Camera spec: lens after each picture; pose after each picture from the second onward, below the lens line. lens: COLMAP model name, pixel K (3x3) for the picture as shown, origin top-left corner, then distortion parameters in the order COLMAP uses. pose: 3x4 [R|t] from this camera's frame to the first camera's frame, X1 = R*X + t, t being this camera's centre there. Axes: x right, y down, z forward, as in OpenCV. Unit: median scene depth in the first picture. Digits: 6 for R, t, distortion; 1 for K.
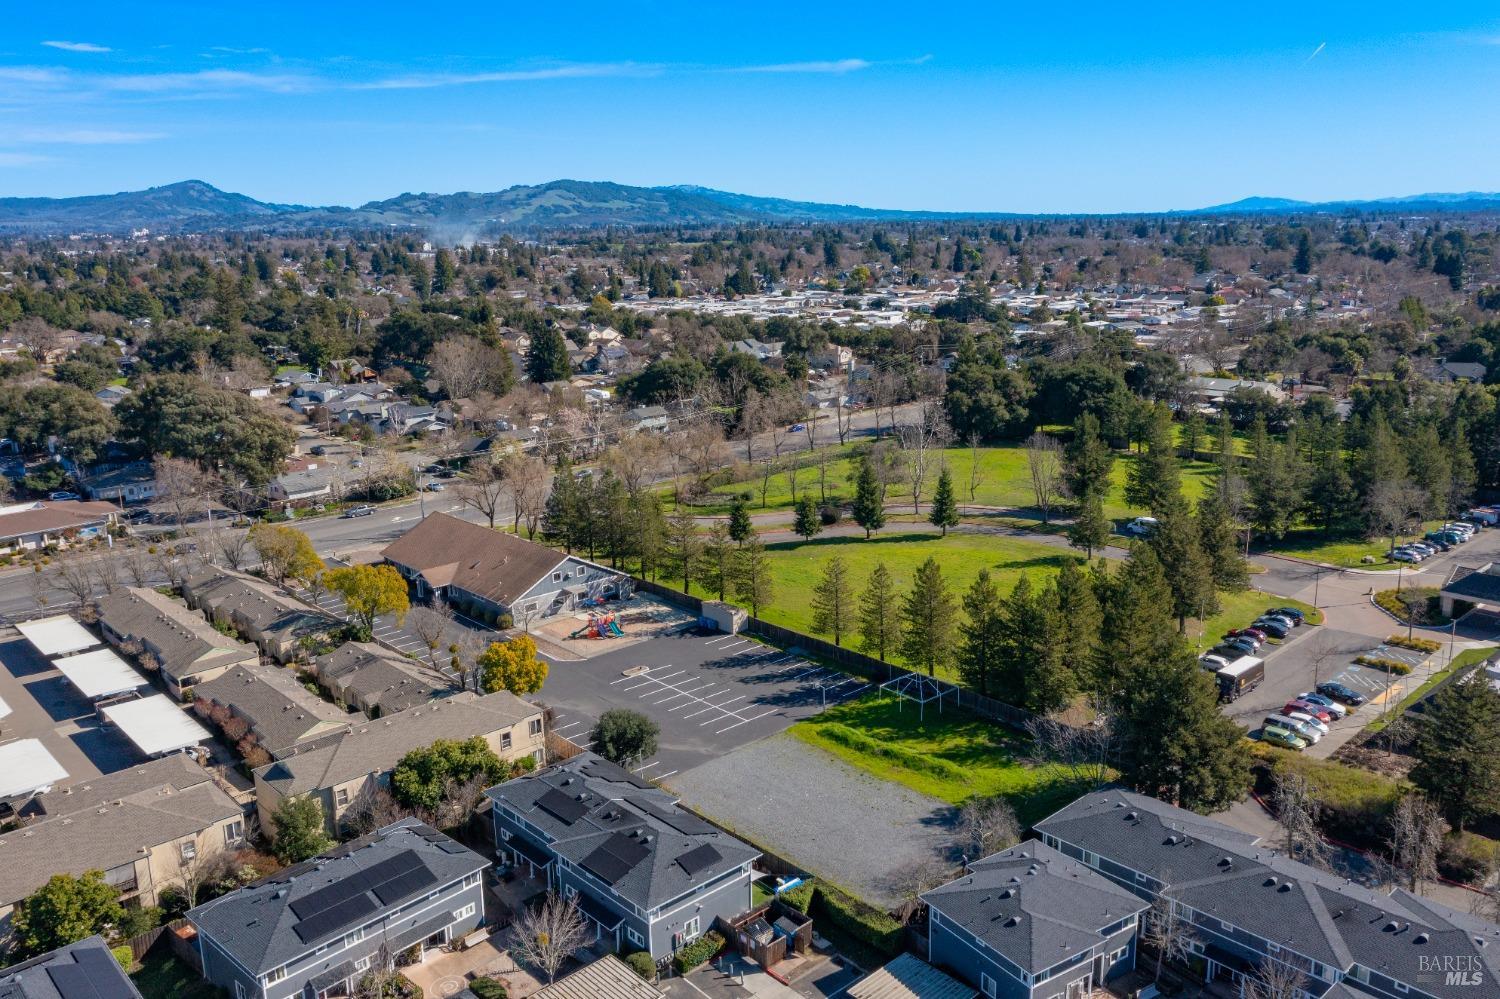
lens RADIAL K [[1200.9, 0, 749.7], [0, 1200.9, 499.4], [0, 0, 1]] dist [0.008537, -0.006243]
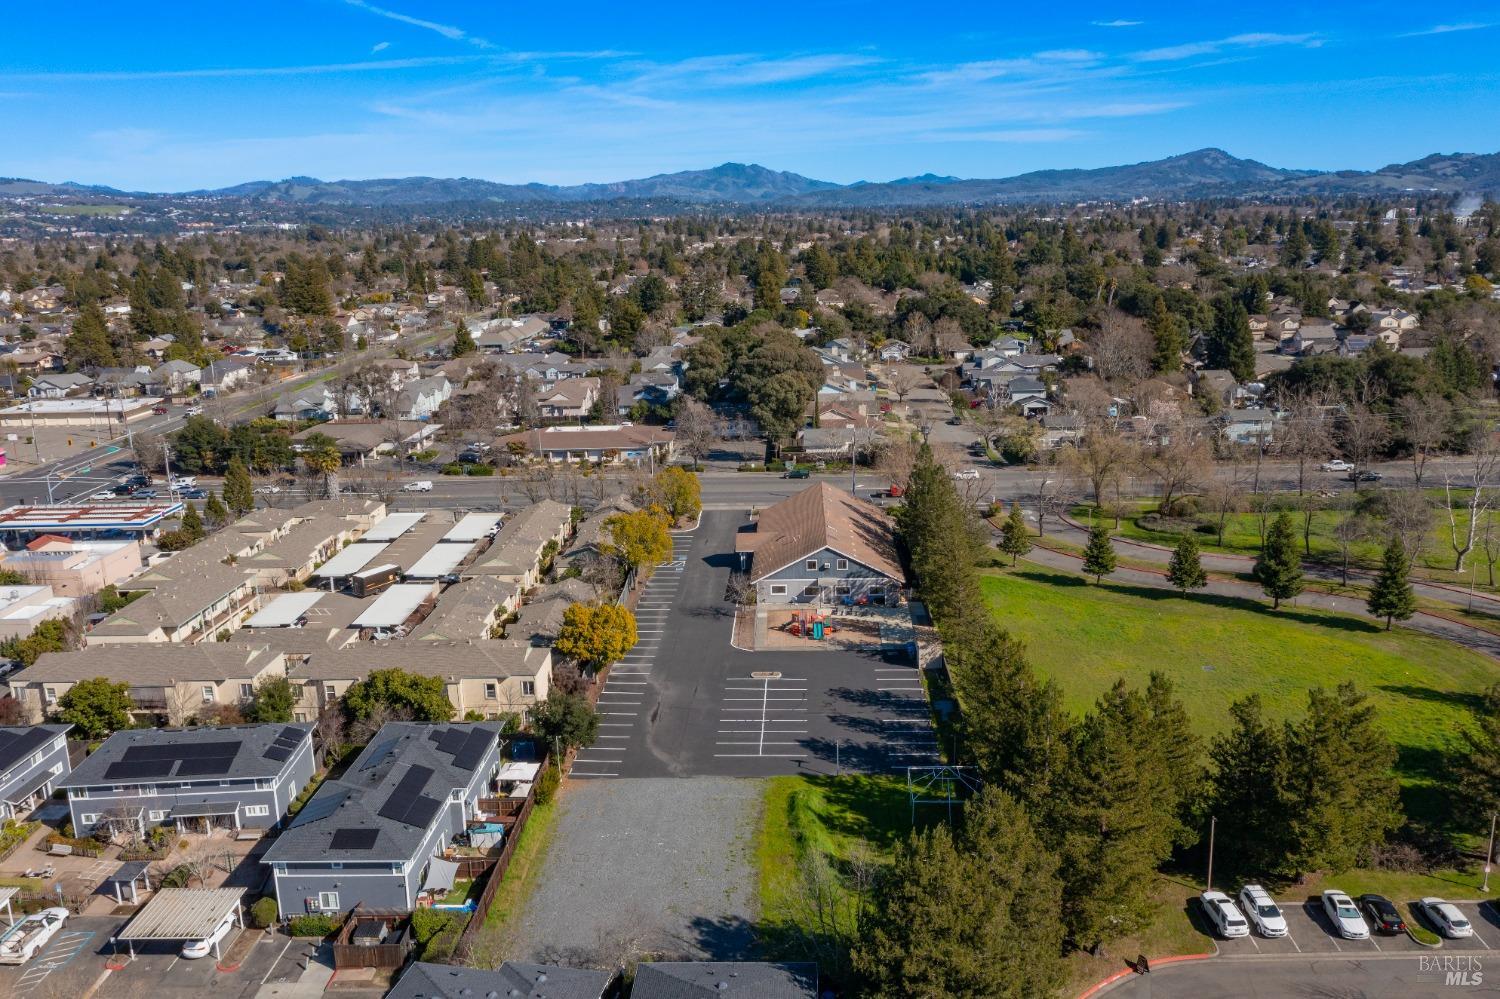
lens RADIAL K [[1200.9, 0, 771.9], [0, 1200.9, 554.1], [0, 0, 1]] dist [0.008537, -0.006243]
pose [[0.701569, 0.196189, -0.685063, 0.410038], [-0.149360, 0.980485, 0.127833, -0.053015], [0.696773, 0.012638, 0.717180, 0.262441]]
